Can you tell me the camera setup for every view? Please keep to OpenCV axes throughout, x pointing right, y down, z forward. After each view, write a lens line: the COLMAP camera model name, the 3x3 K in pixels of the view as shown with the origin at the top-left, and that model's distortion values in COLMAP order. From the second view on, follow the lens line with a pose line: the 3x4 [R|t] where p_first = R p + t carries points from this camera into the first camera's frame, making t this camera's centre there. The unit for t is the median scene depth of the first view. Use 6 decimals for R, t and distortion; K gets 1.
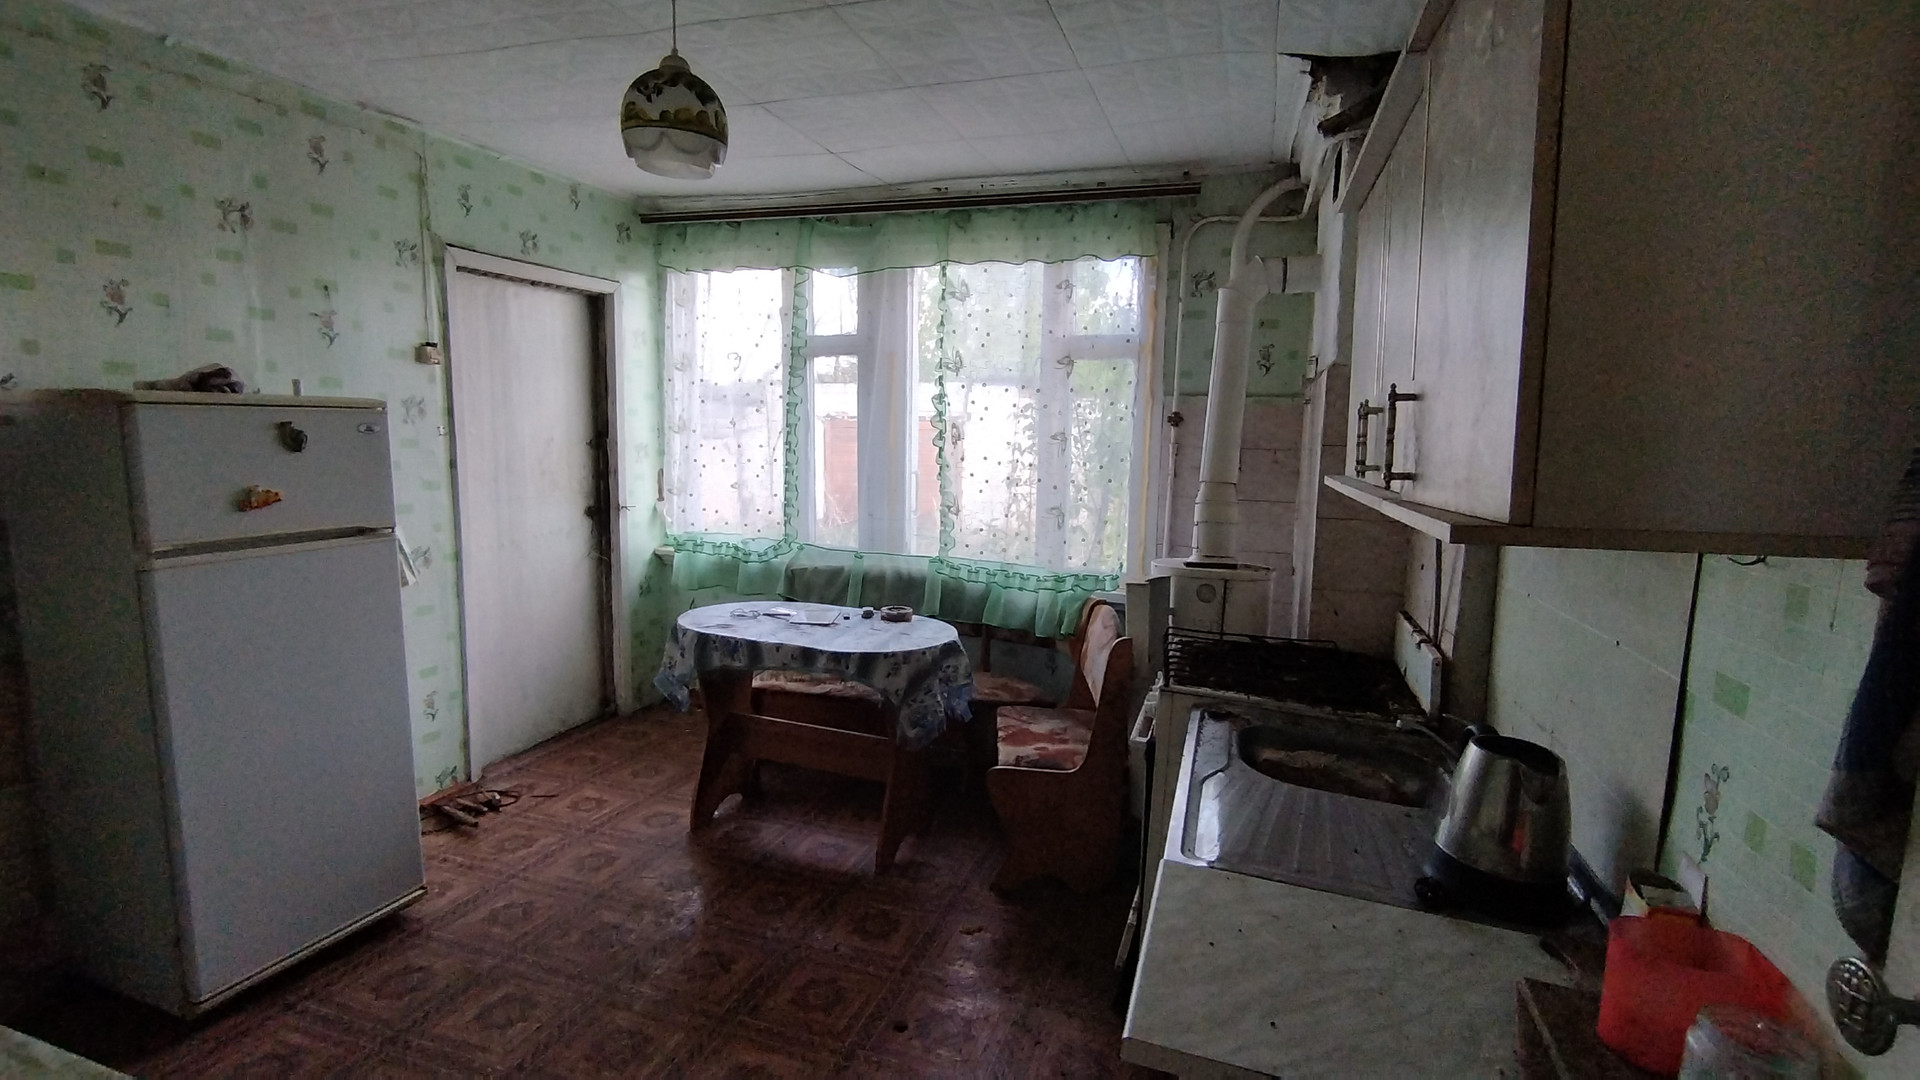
lens RADIAL K [[885.0, 0, 982.3], [0, 885.0, 535.7], [0, 0, 1]] dist [-0.003652, -0.000858]
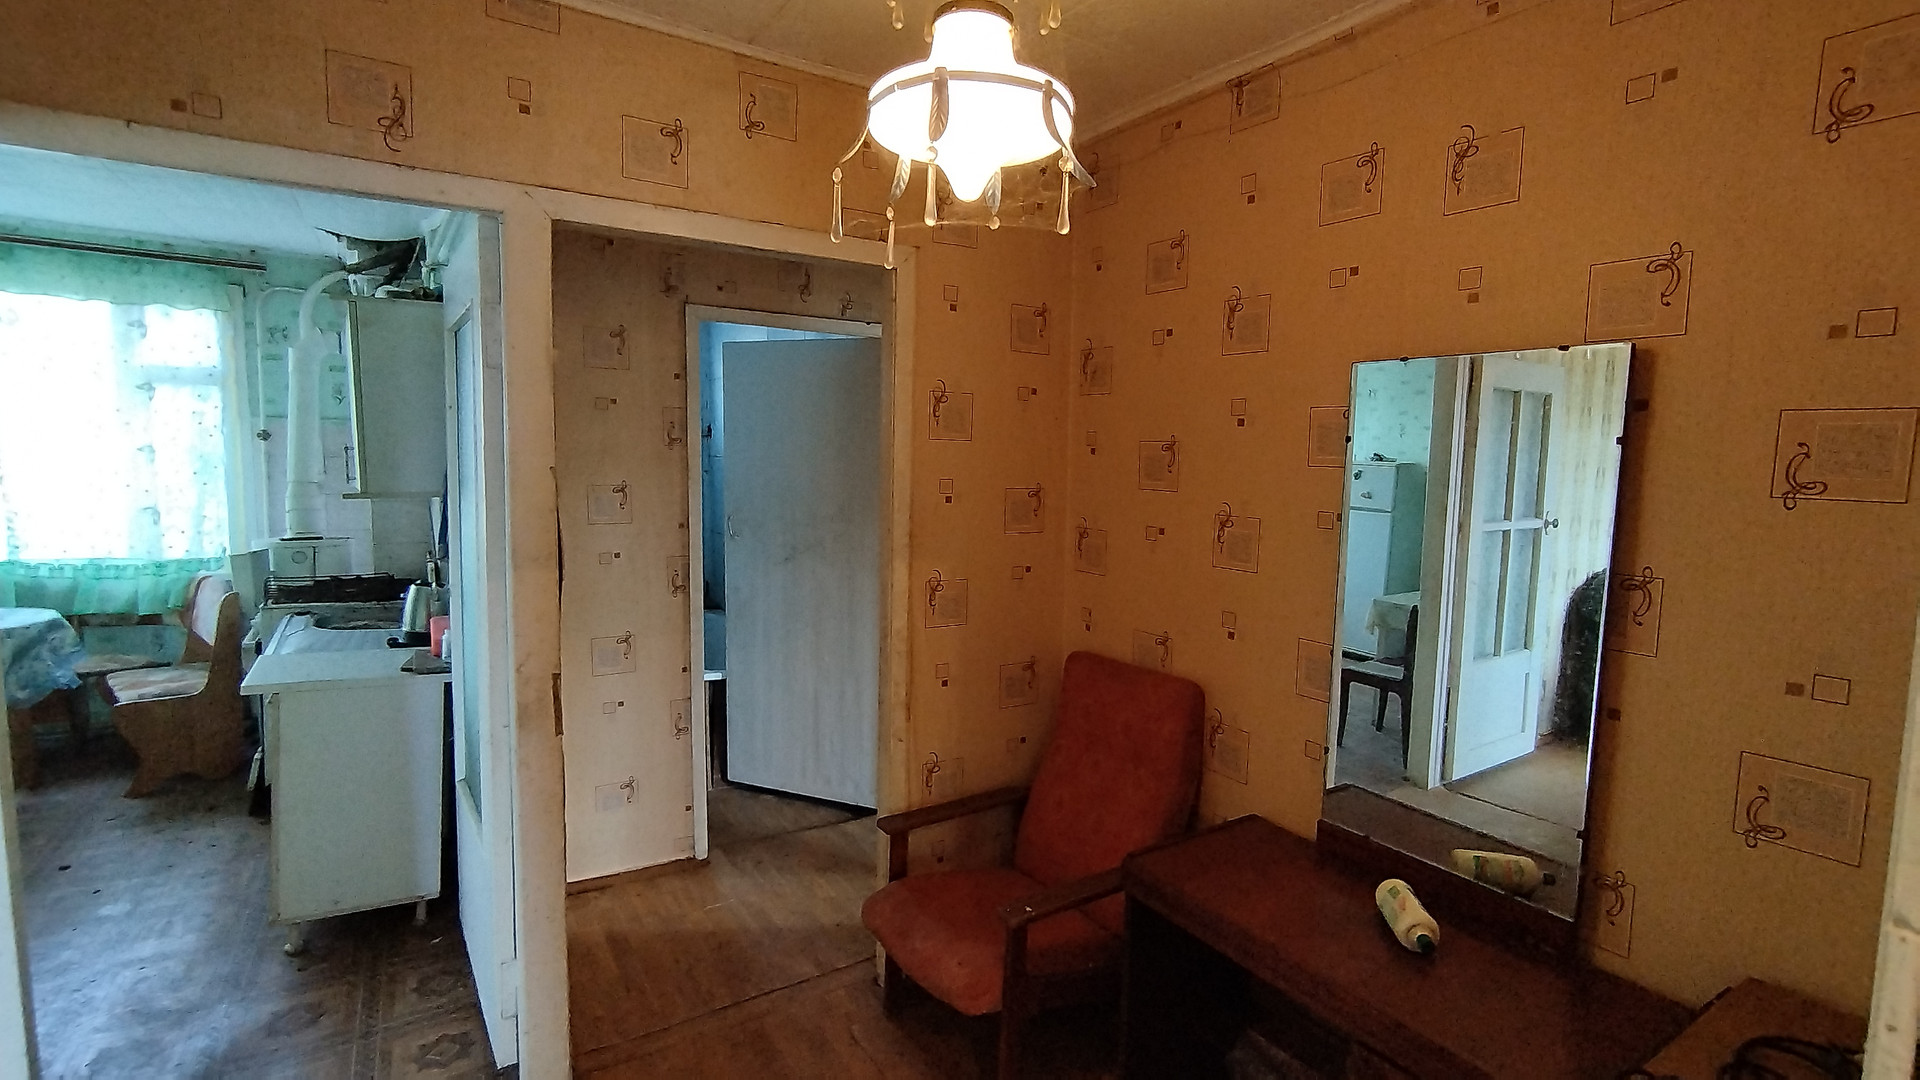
lens RADIAL K [[872.4, 0, 961.3], [0, 872.4, 530.9], [0, 0, 1]] dist [0.000029, -0.000011]
pose [[0.649856, -0.085532, 0.755229, -0.102937], [0.079517, 0.995846, 0.044360, 0.036790], [-0.755886, 0.031226, 0.653958, -0.645477]]
